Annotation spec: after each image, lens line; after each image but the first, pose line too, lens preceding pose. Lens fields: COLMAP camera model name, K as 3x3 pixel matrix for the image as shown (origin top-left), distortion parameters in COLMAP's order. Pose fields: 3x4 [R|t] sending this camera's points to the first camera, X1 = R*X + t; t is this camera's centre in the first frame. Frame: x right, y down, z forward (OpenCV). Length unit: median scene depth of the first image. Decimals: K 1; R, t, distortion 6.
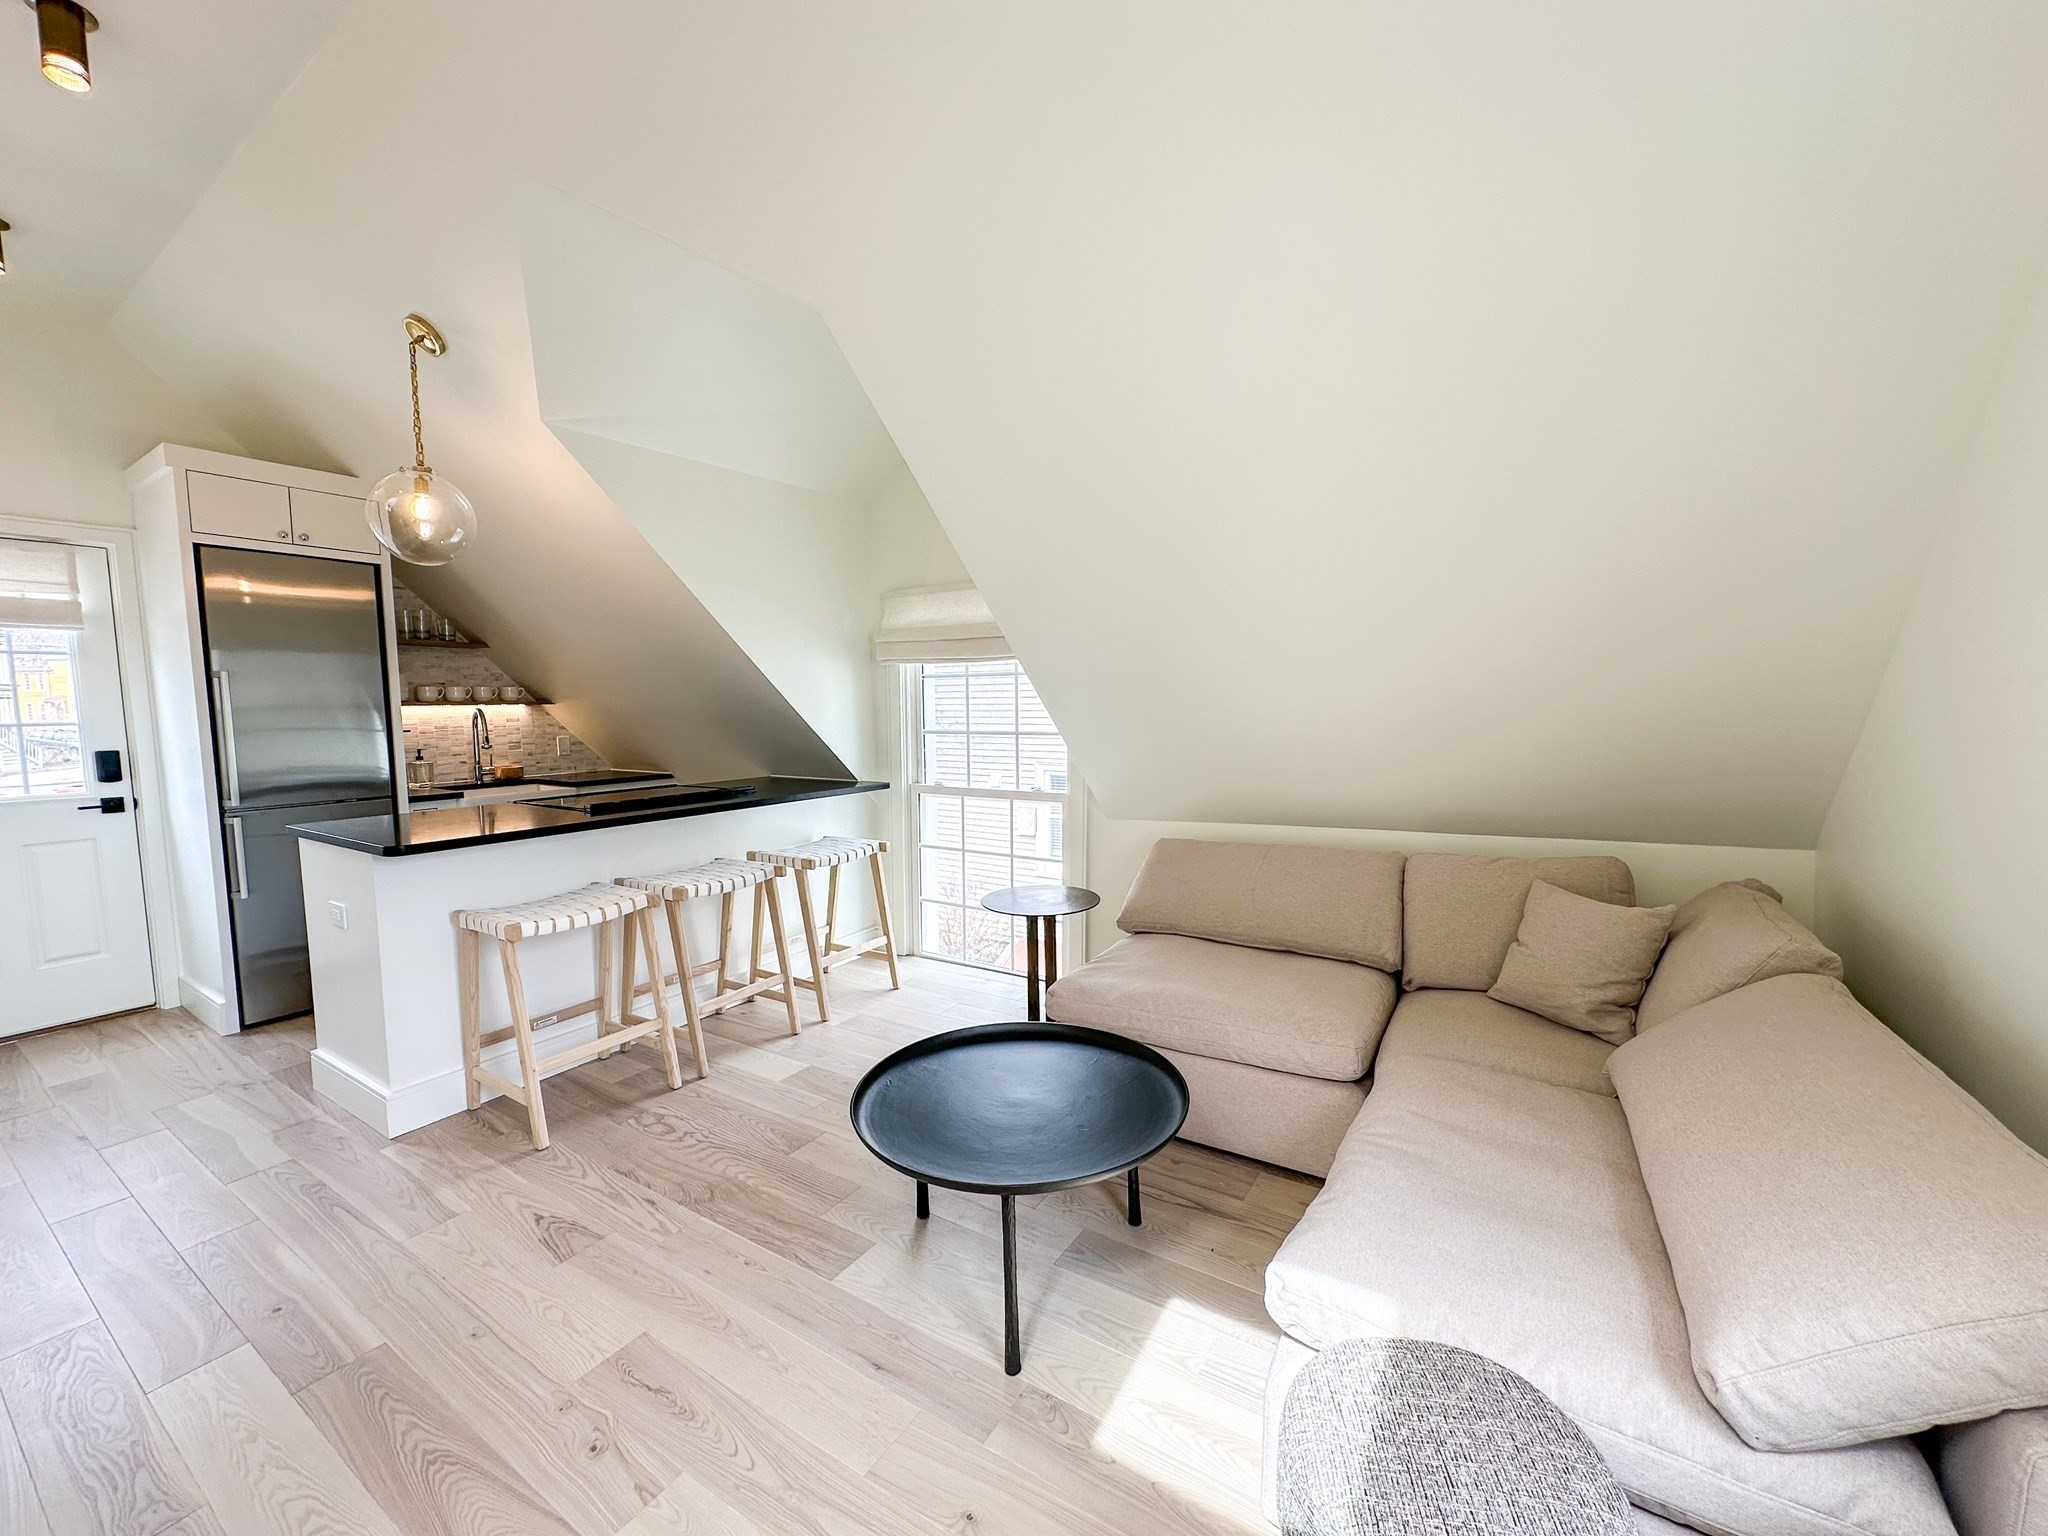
lens RADIAL K [[817.2, 0, 1026.8], [0, 817.2, 773.9], [0, 0, 1]] dist [-0.002718, 0.000008]
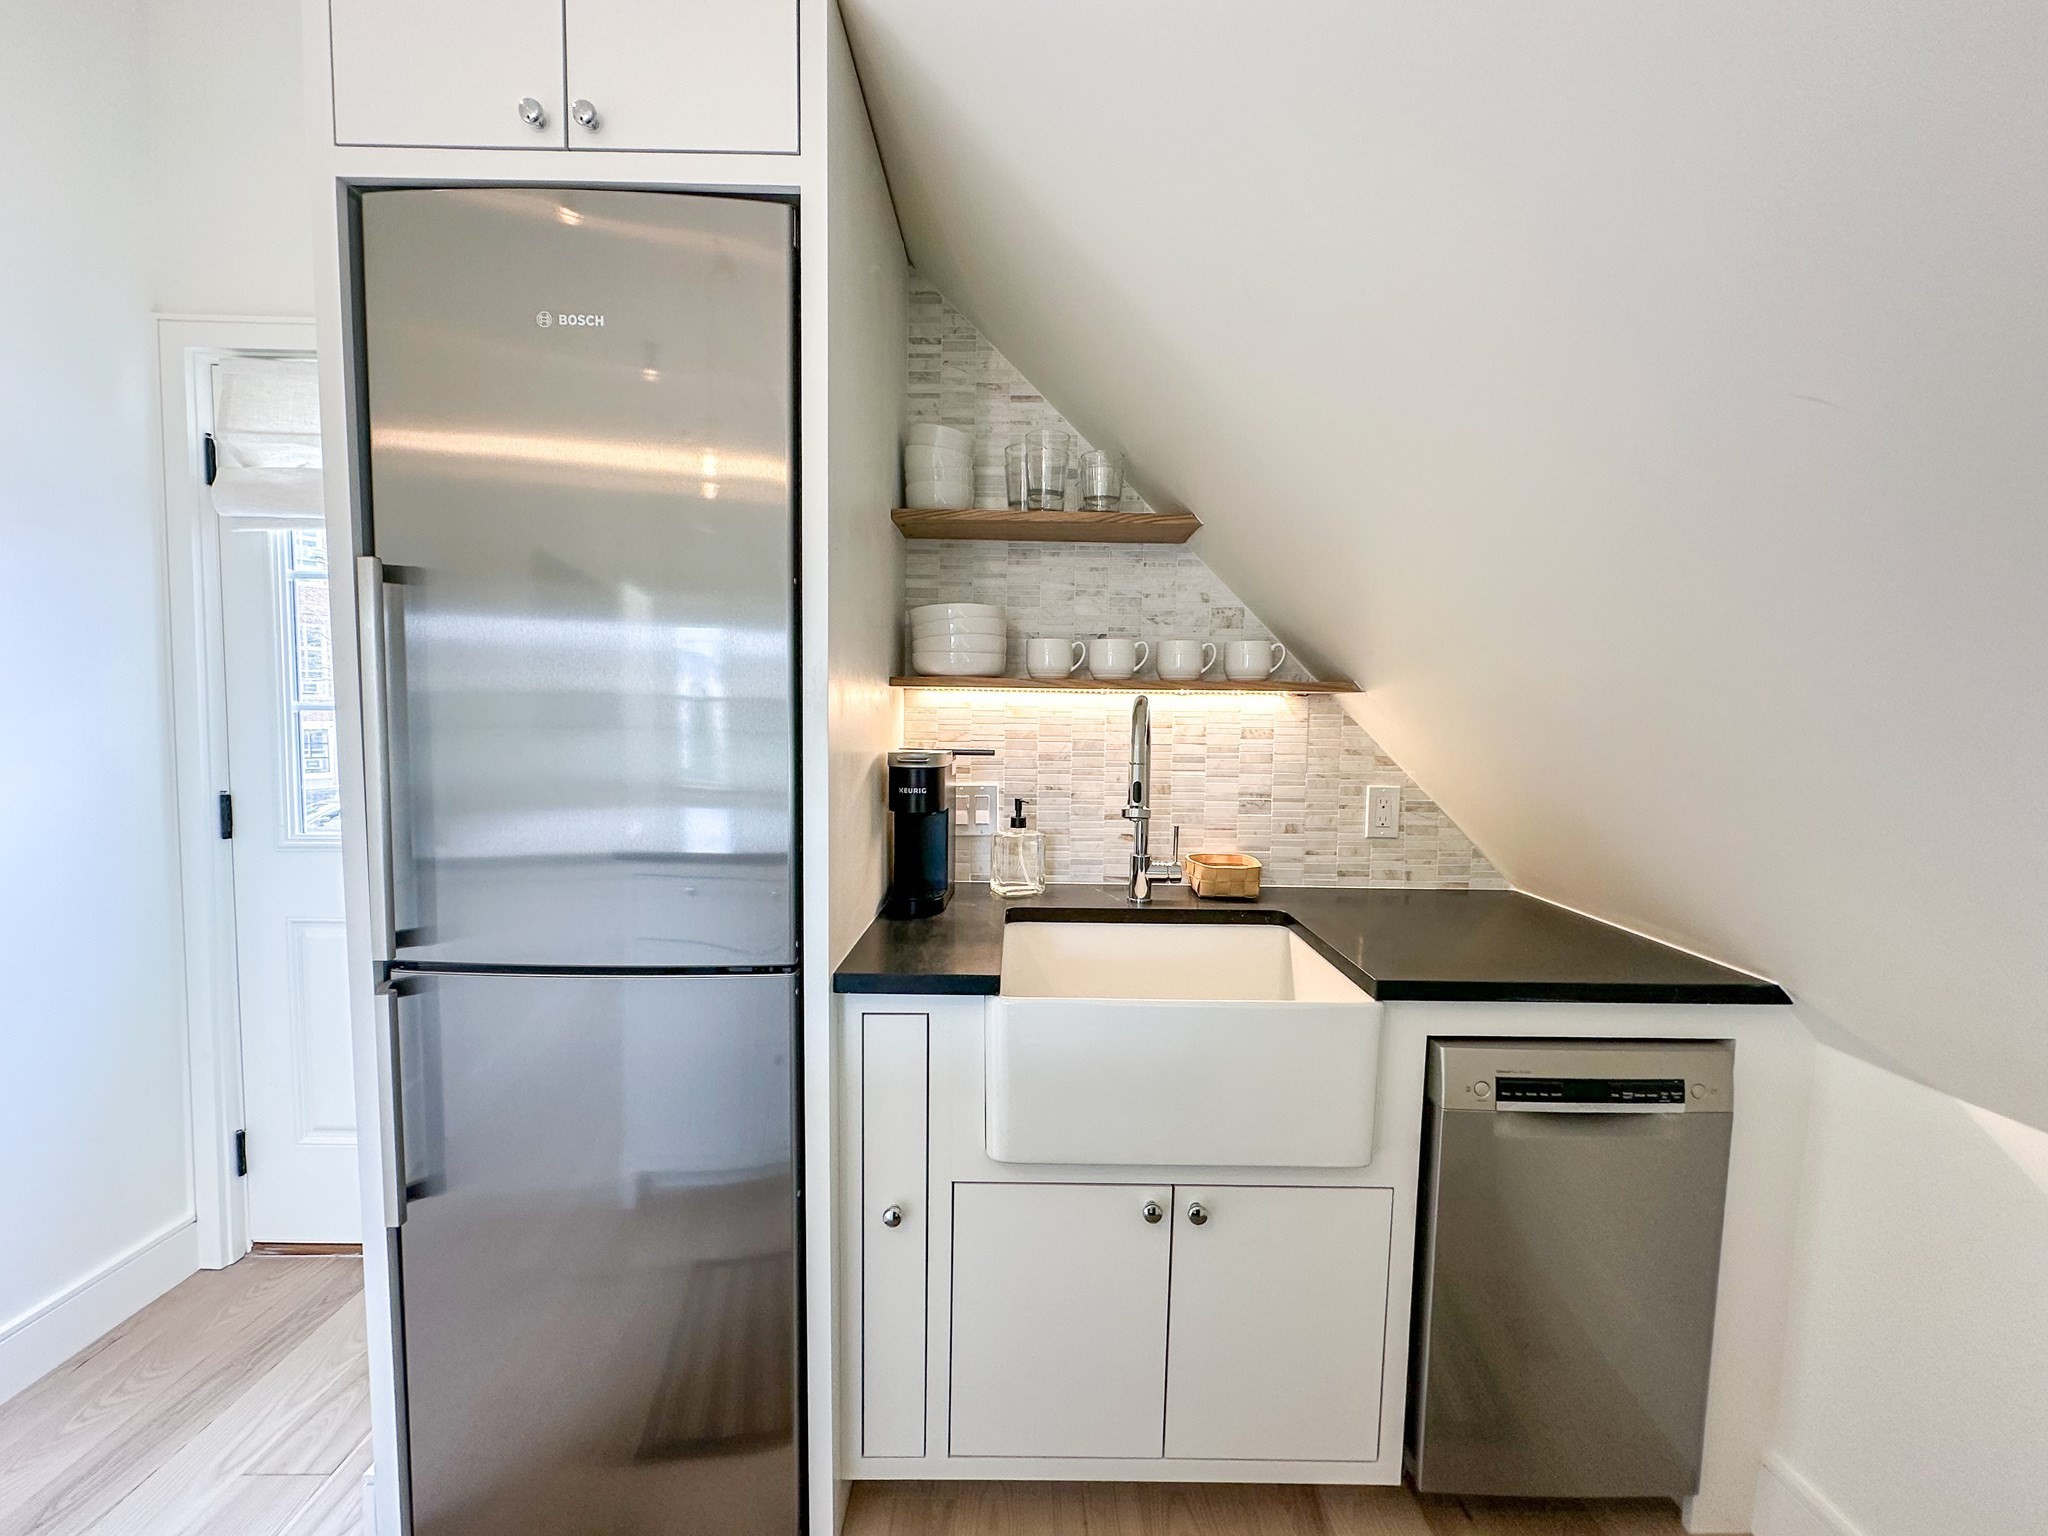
lens RADIAL K [[817.2, 0, 1021.3], [0, 817.2, 771.8], [0, 0, 1]] dist [-0.002718, 0.000008]
pose [[0.547108, 0.082282, -0.833008, -0.512423], [-0.094949, 0.994834, 0.035905, -0.070663], [0.831660, 0.059449, 0.552094, 0.959732]]
